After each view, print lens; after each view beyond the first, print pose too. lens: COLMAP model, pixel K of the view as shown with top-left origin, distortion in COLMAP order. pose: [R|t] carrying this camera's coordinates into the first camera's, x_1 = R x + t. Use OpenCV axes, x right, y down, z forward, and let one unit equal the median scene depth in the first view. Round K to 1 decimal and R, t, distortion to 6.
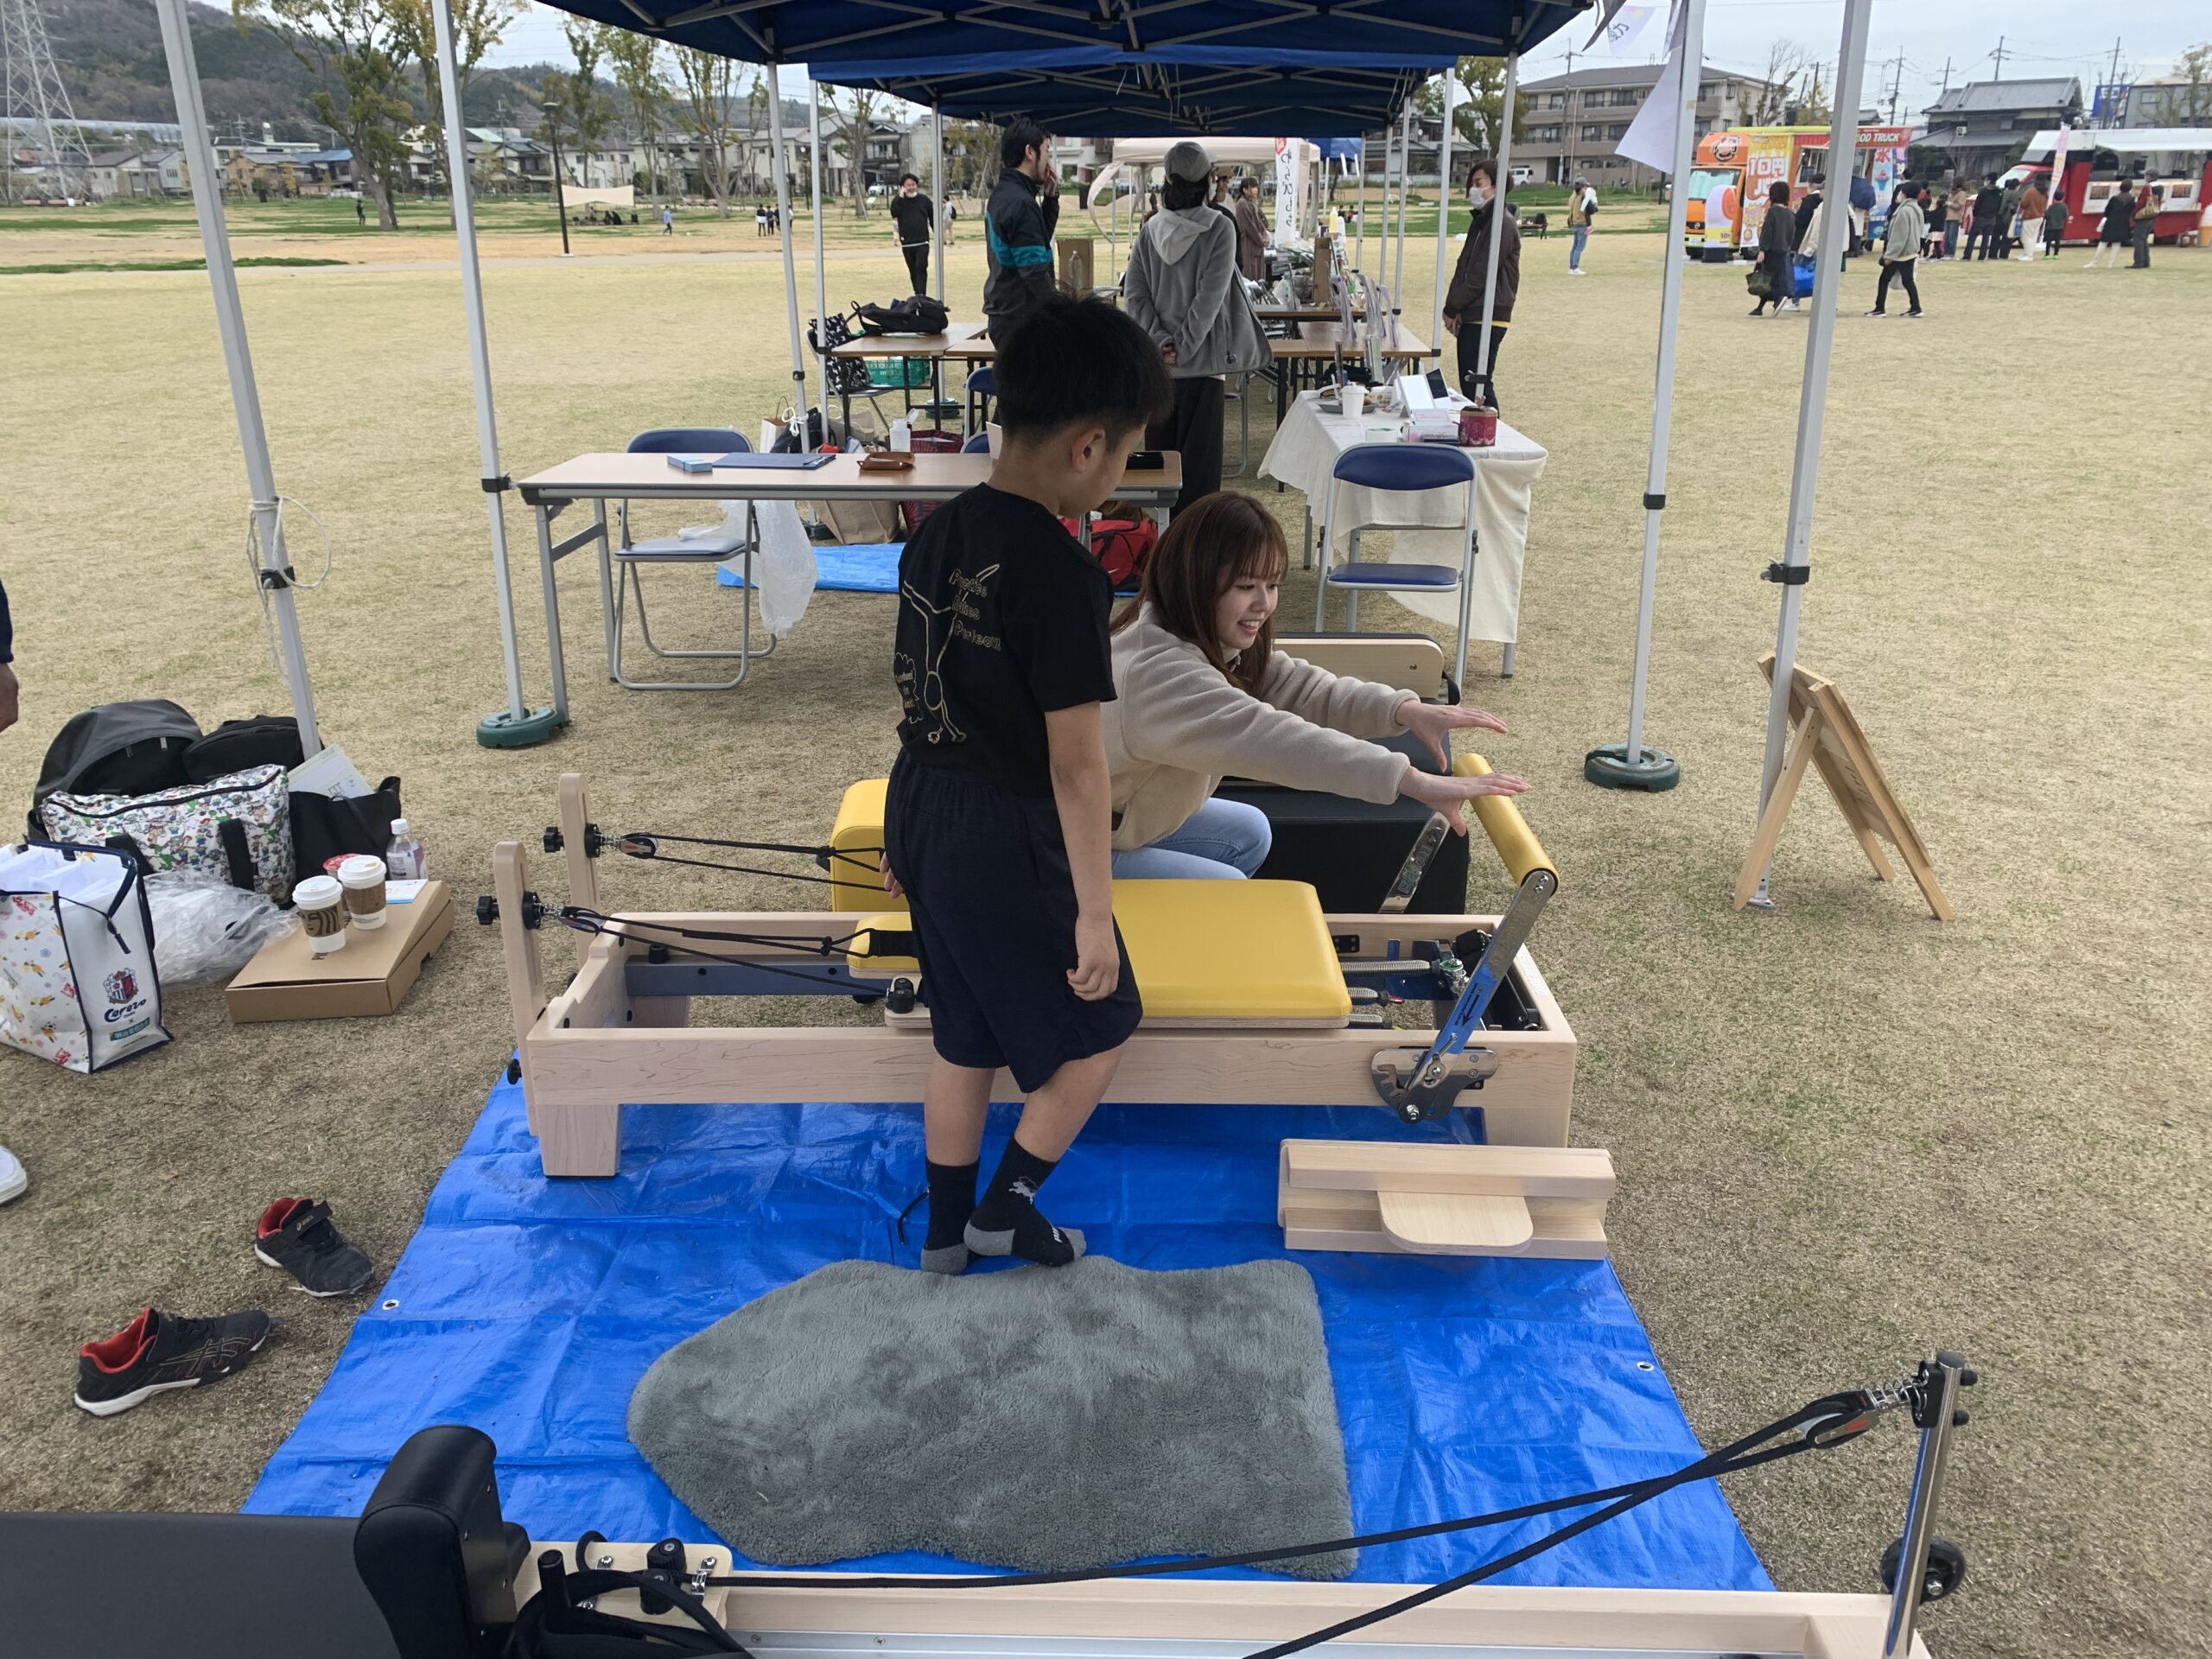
lens RADIAL K [[1669.9, 0, 1105.1], [0, 1669.9, 827.8], [0, 0, 1]] dist [0.002754, -0.001966]
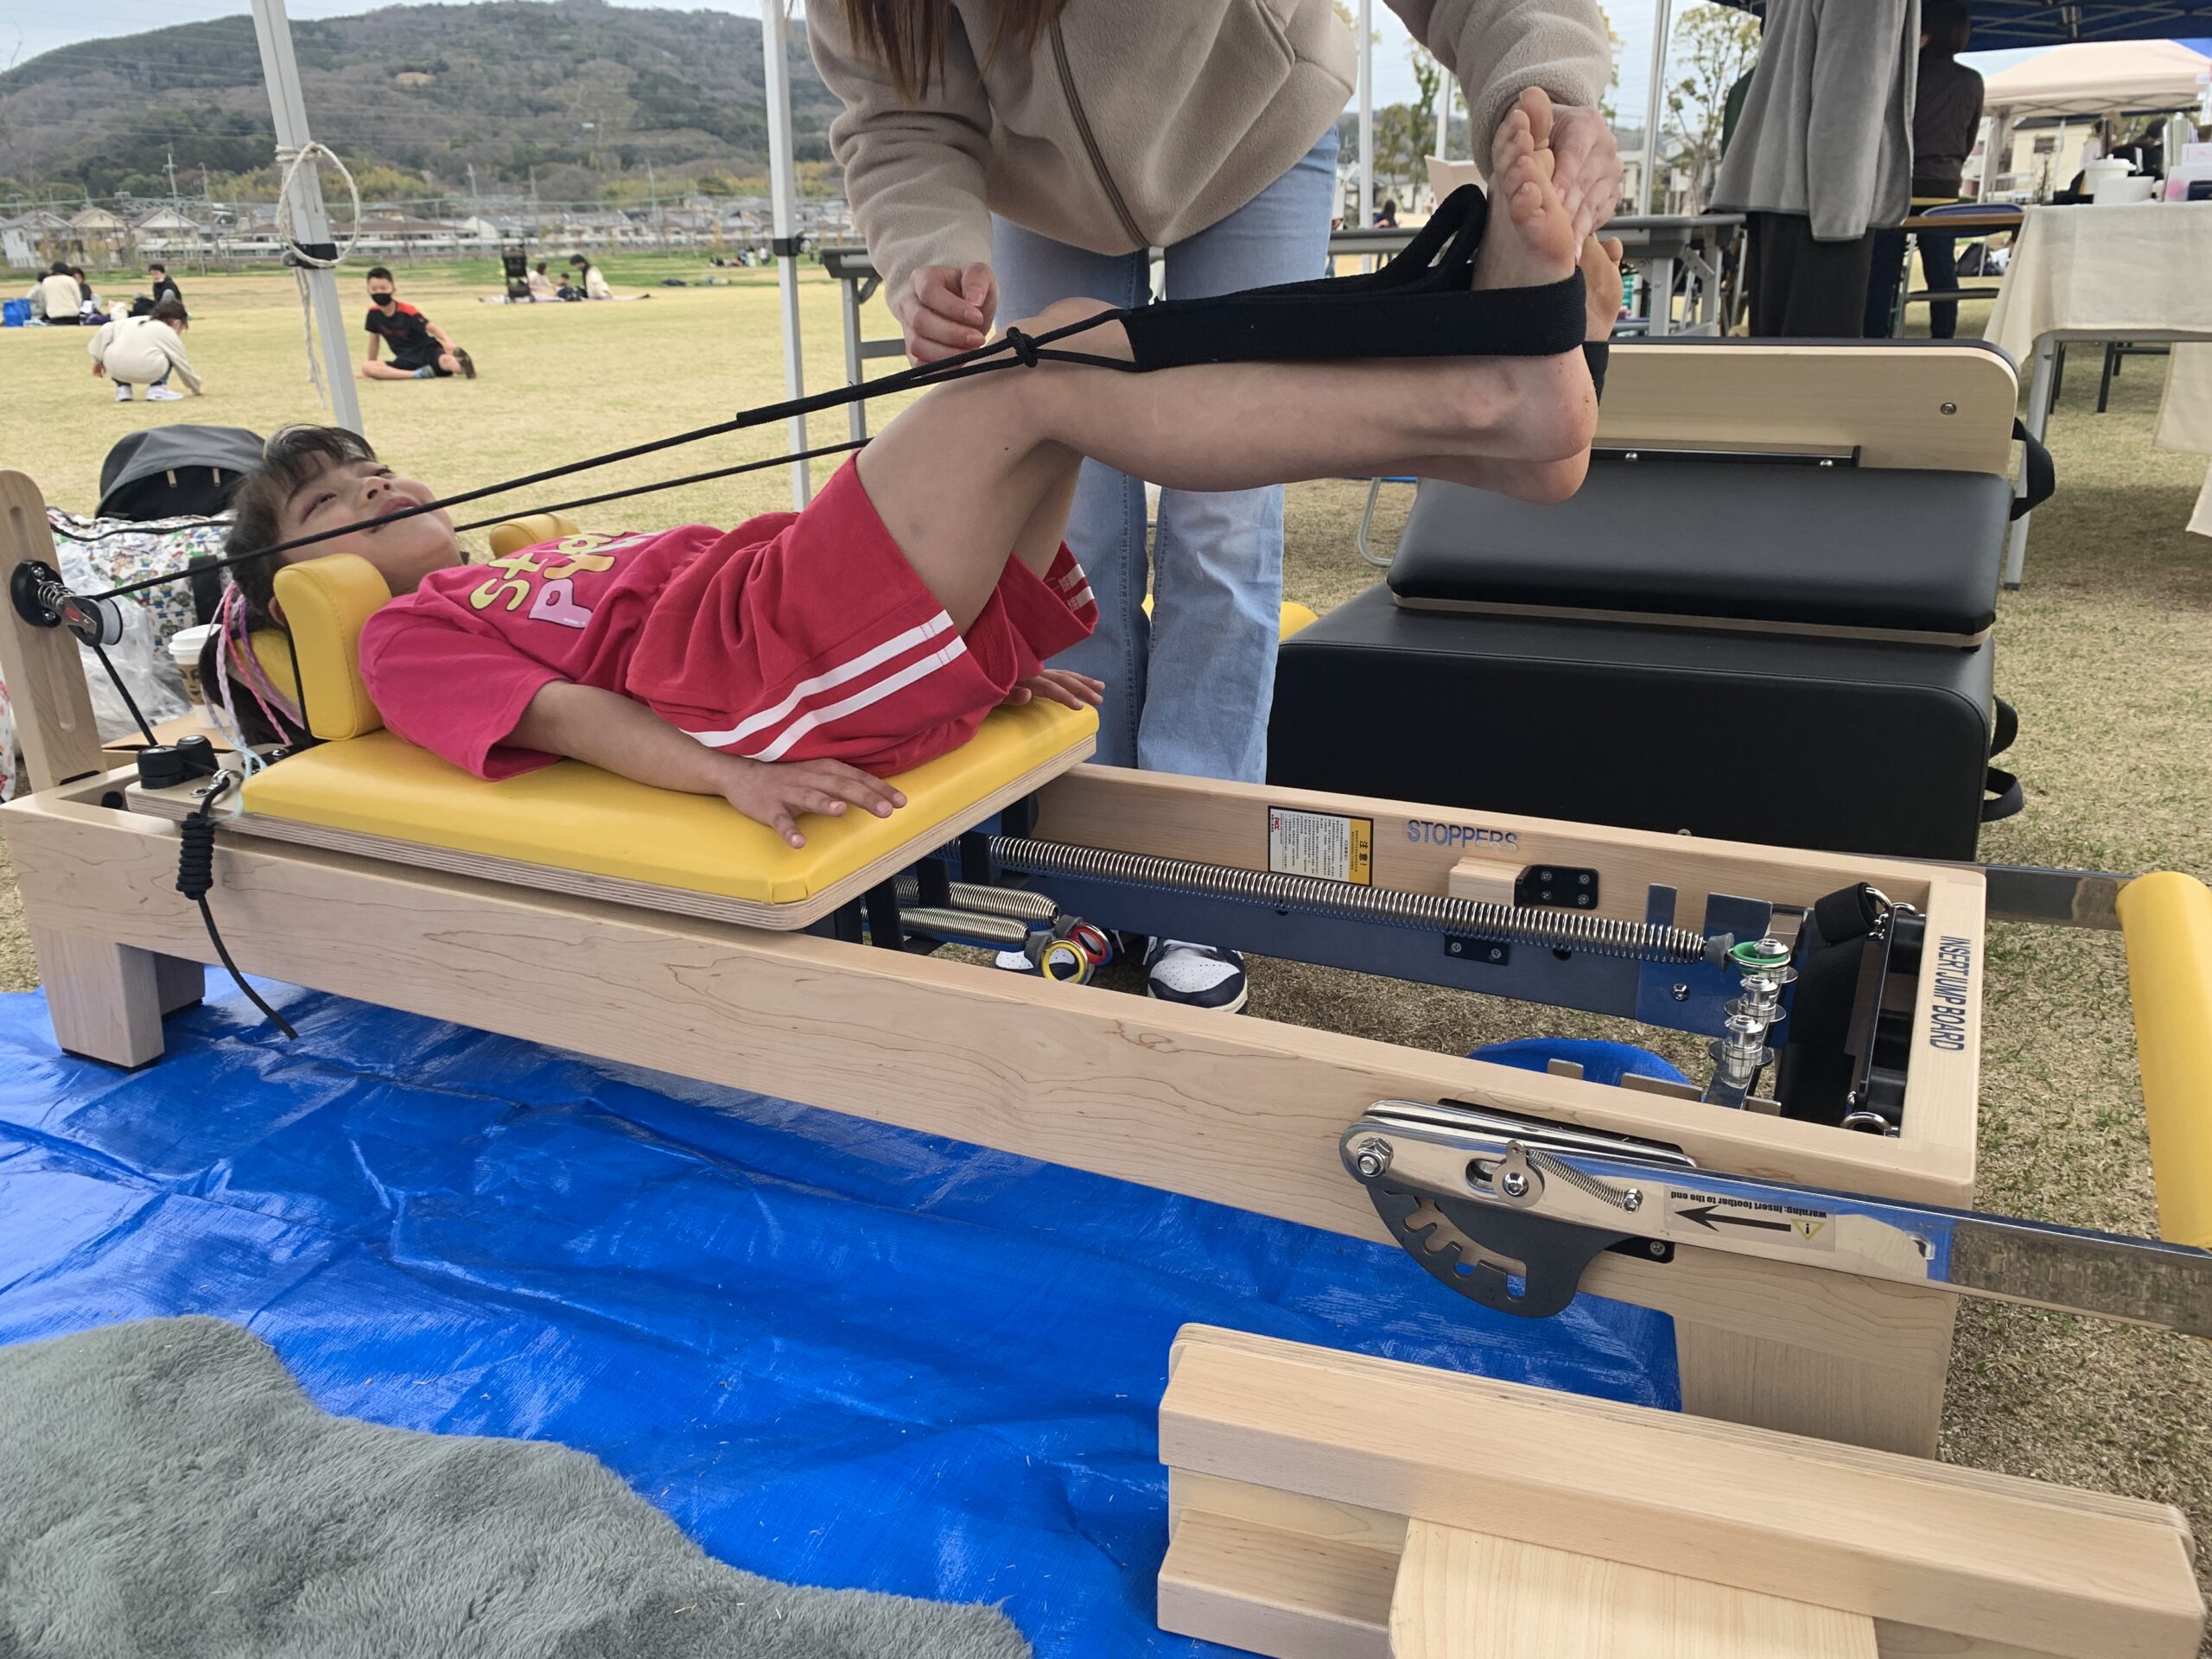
lens RADIAL K [[1669.9, 0, 1104.3], [0, 1669.9, 832.0], [0, 0, 1]] dist [0.002754, -0.001966]
pose [[0.892388, 0.121812, -0.434517, 0.150576], [-0.130213, 0.991430, 0.010512, 0.043851], [0.432074, 0.047199, 0.900602, 0.356128]]
